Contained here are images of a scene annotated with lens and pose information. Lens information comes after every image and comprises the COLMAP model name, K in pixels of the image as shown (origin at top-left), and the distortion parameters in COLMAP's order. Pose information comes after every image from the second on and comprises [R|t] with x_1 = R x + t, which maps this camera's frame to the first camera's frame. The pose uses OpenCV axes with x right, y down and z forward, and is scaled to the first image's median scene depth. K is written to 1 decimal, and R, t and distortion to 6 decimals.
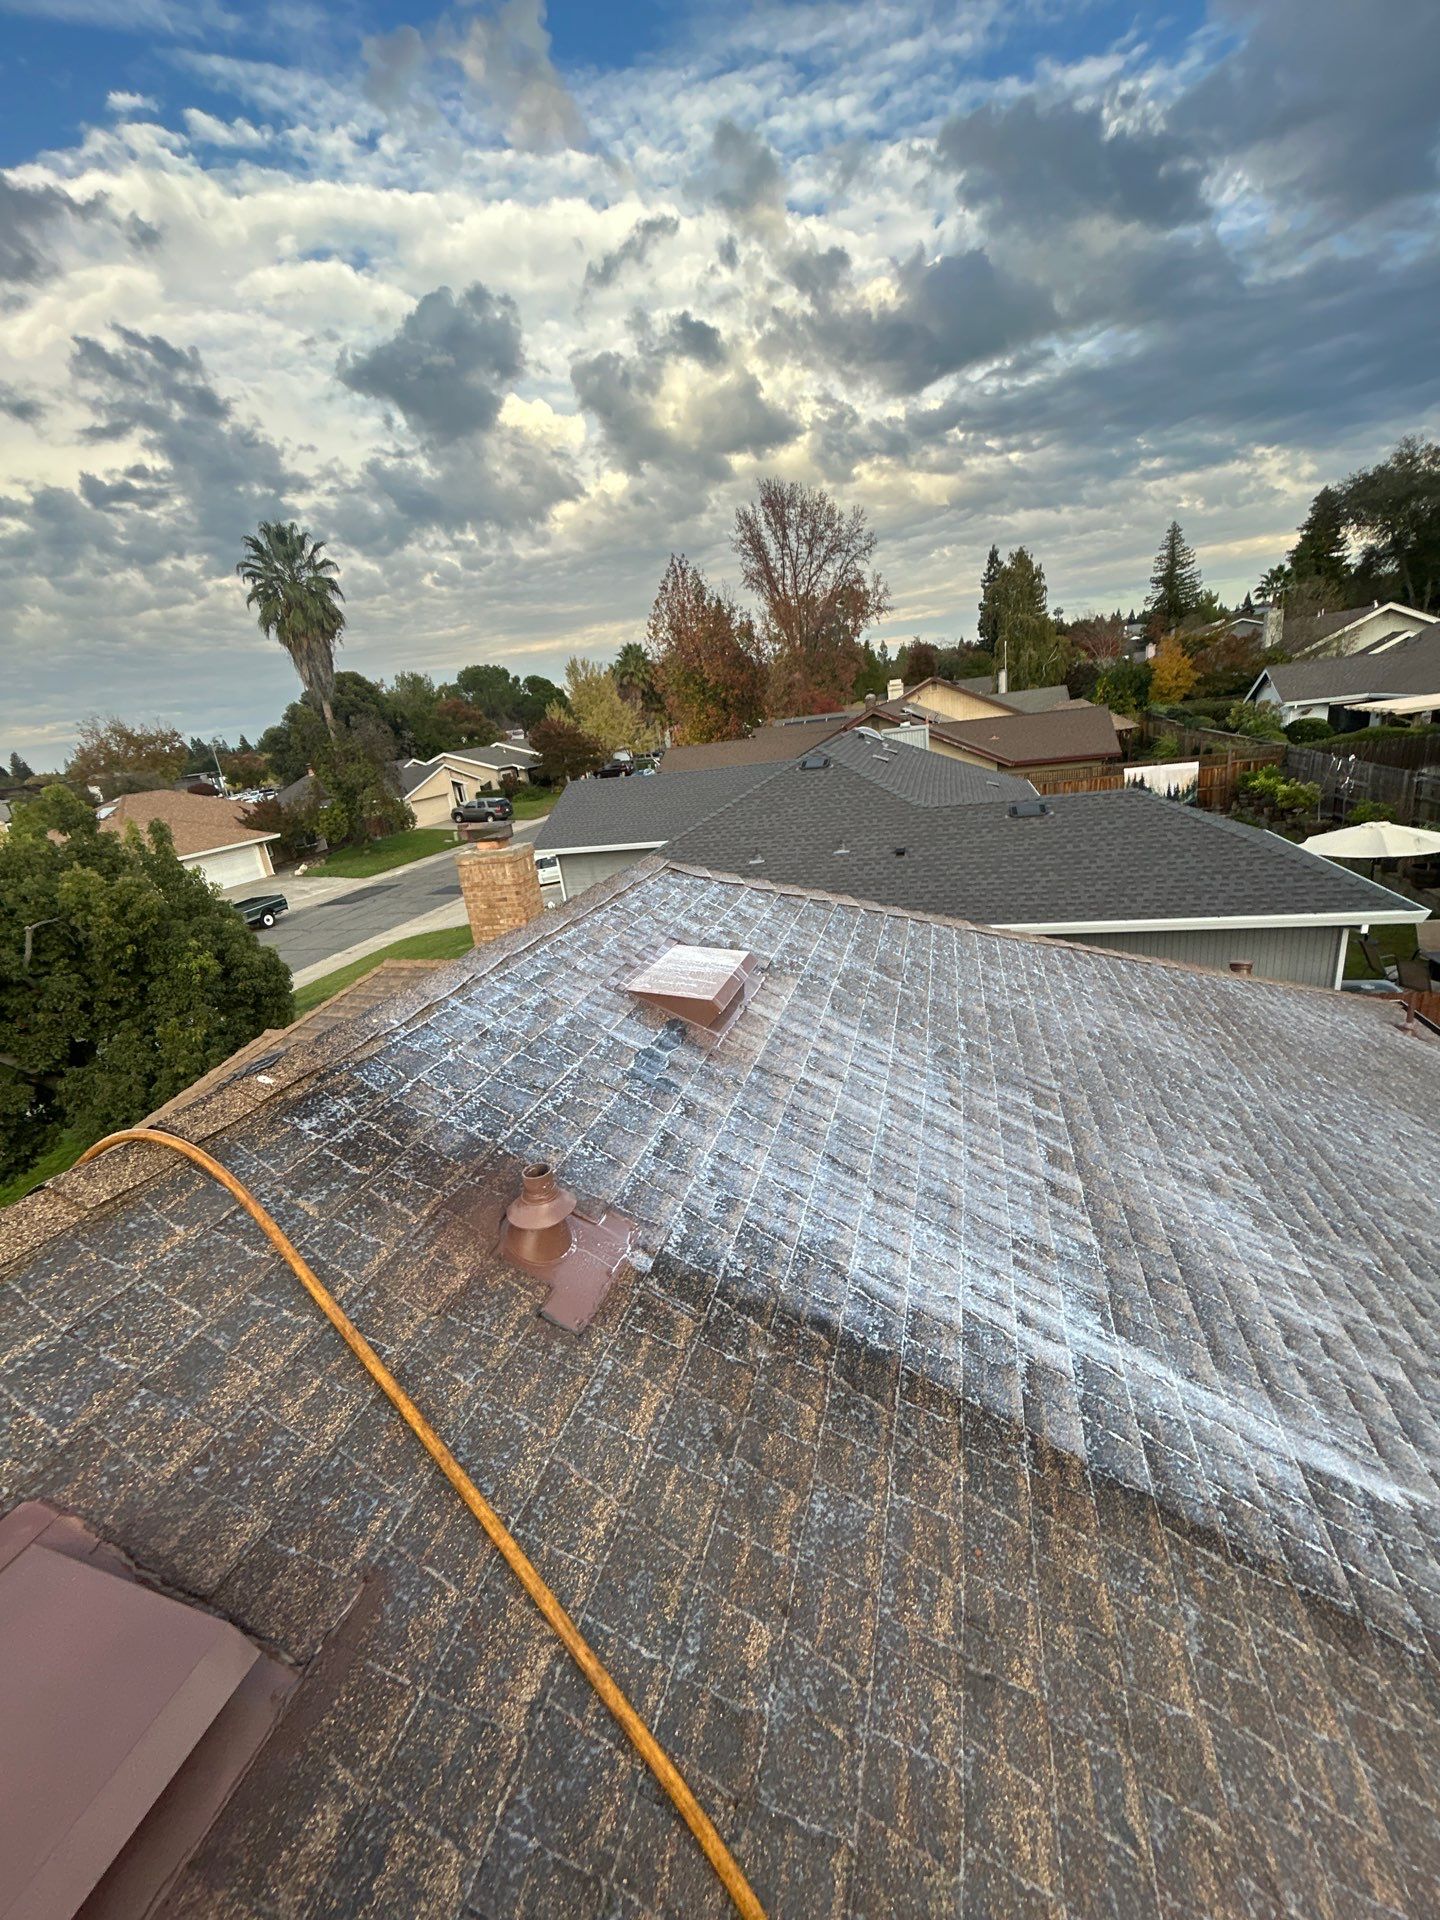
lens RADIAL K [[772.0, 0, 722.5], [0, 772.0, 961.4], [0, 0, 1]] dist [0.000331, 0.000034]
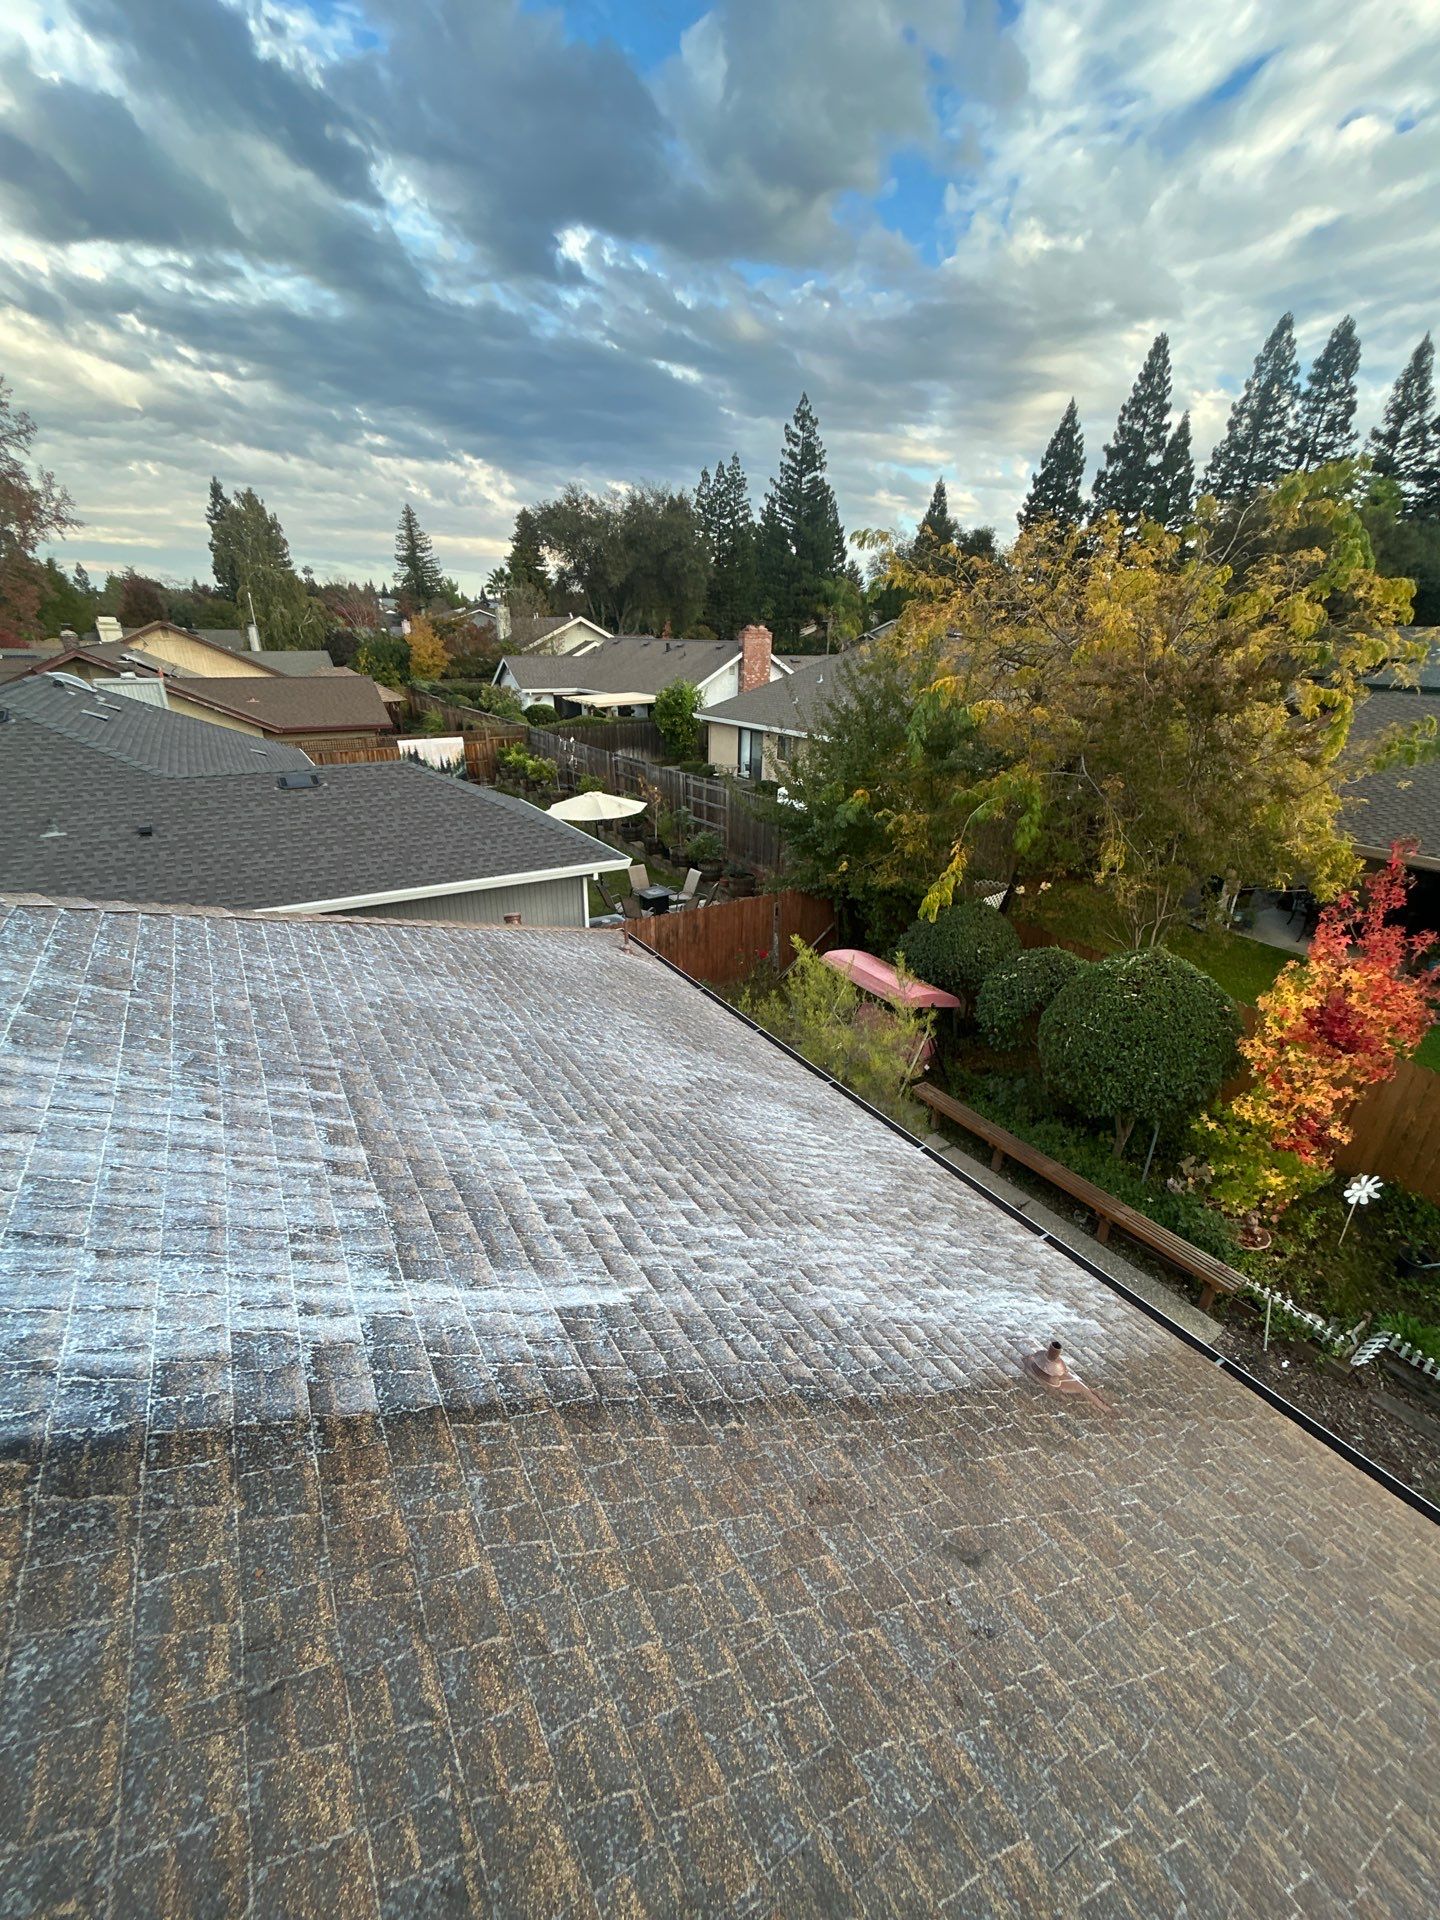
lens RADIAL K [[772.0, 0, 722.6], [0, 772.0, 961.7], [0, 0, 1]] dist [0.000331, 0.000034]
pose [[0.662897, -0.166368, 0.729993, 0.014468], [0.139766, 0.985358, 0.097646, 0.001165], [-0.735549, 0.037299, 0.676444, -0.009332]]
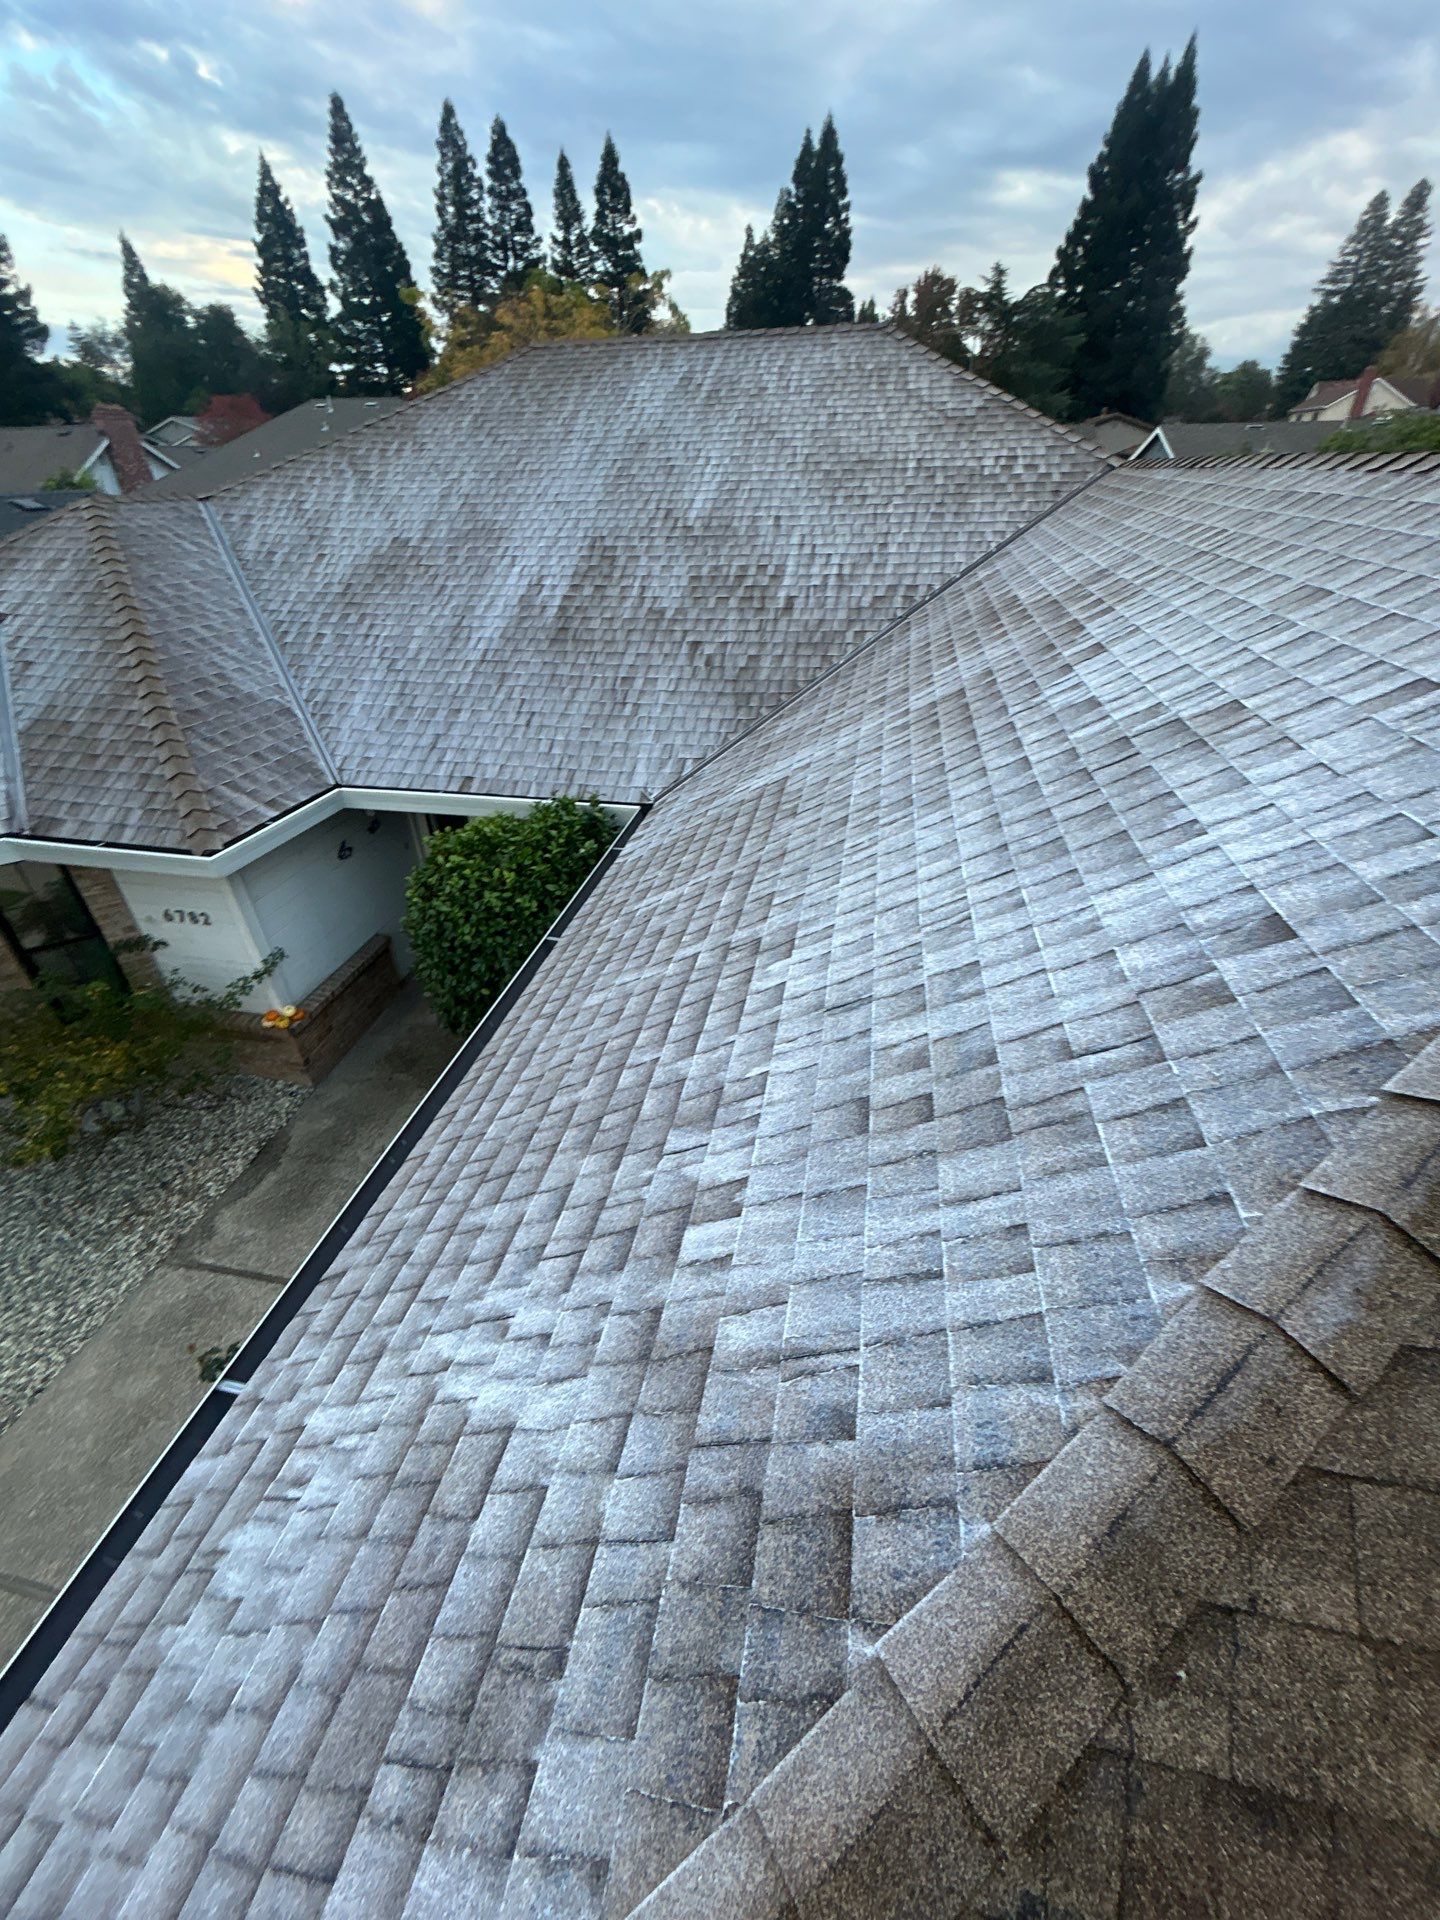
lens RADIAL K [[772.0, 0, 725.0], [0, 772.0, 960.9], [0, 0, 1]] dist [0.000331, 0.000034]
pose [[-0.075580, -0.443631, 0.893017, -0.945061], [0.335935, 0.831895, 0.441699, 0.185210], [-0.938848, 0.333379, 0.086157, 0.247627]]
